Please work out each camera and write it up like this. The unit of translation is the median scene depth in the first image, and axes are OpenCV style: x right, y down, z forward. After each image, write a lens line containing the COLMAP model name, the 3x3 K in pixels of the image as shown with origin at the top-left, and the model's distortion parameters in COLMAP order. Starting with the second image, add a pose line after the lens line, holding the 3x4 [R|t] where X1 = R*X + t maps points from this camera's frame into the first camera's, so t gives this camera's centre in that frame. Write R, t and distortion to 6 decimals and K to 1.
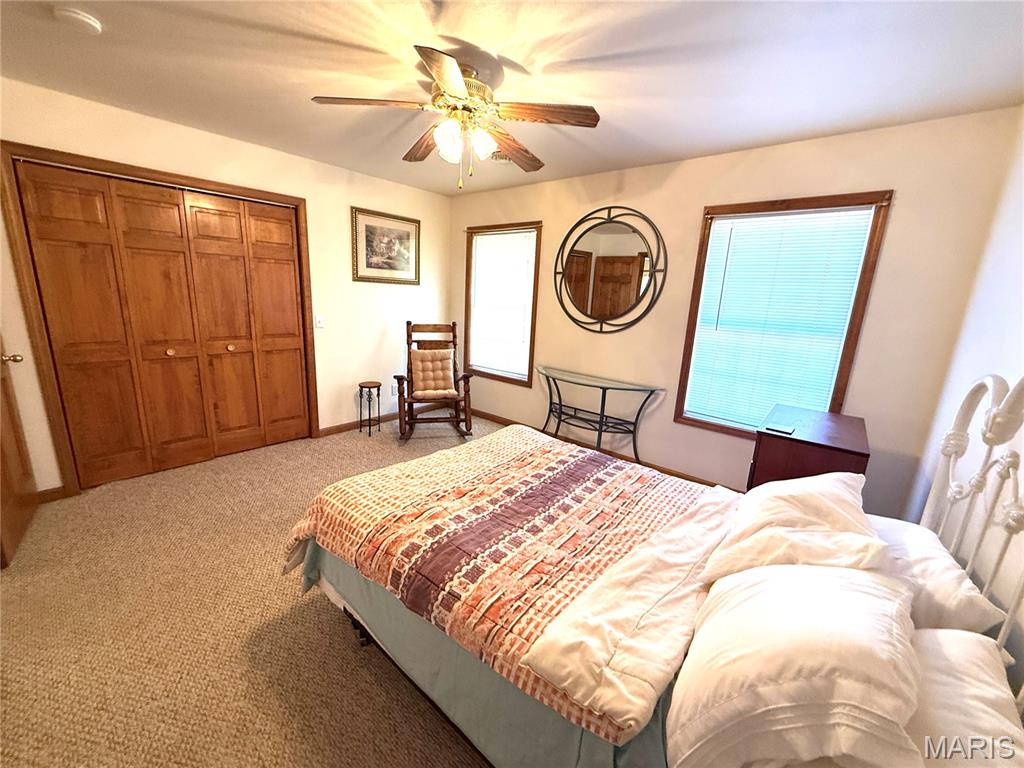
lens RADIAL K [[406.2, 0, 509.7], [0, 406.2, 384.8], [0, 0, 1]] dist [-0.001435, 0.000199]
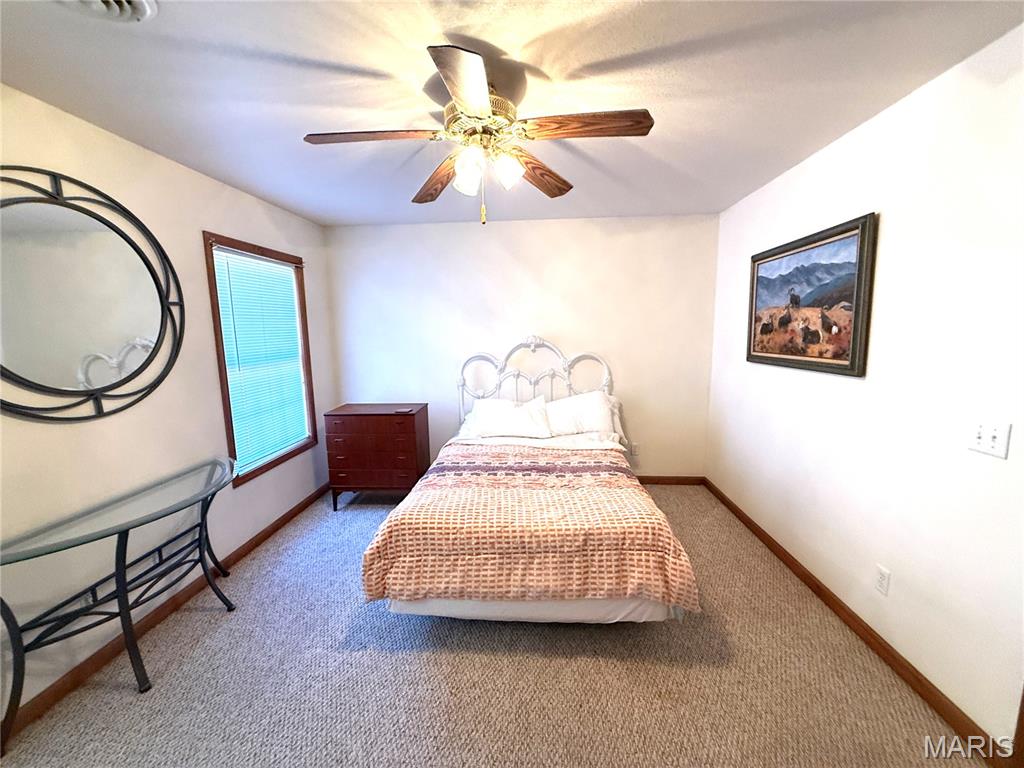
lens RADIAL K [[406.2, 0, 509.7], [0, 406.2, 384.8], [0, 0, 1]] dist [-0.001435, 0.000199]
pose [[-0.592736, -0.154497, 0.790440, -0.532510], [0.166051, 0.936901, 0.307642, -0.260937], [-0.788093, 0.313604, -0.529680, 0.928868]]
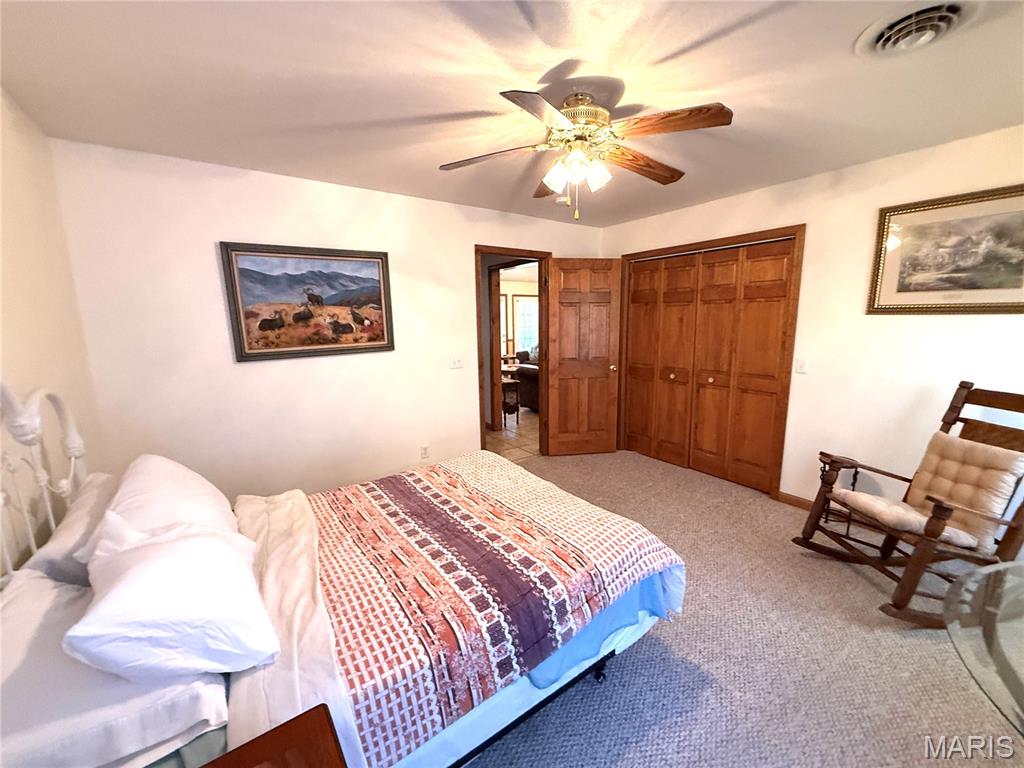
lens RADIAL K [[406.2, 0, 509.7], [0, 406.2, 384.8], [0, 0, 1]] dist [-0.001435, 0.000199]
pose [[-0.249015, 0.114627, -0.961692, 0.536480], [-0.211742, 0.962506, 0.169551, -0.150114], [0.945070, 0.245852, -0.215408, 0.709420]]
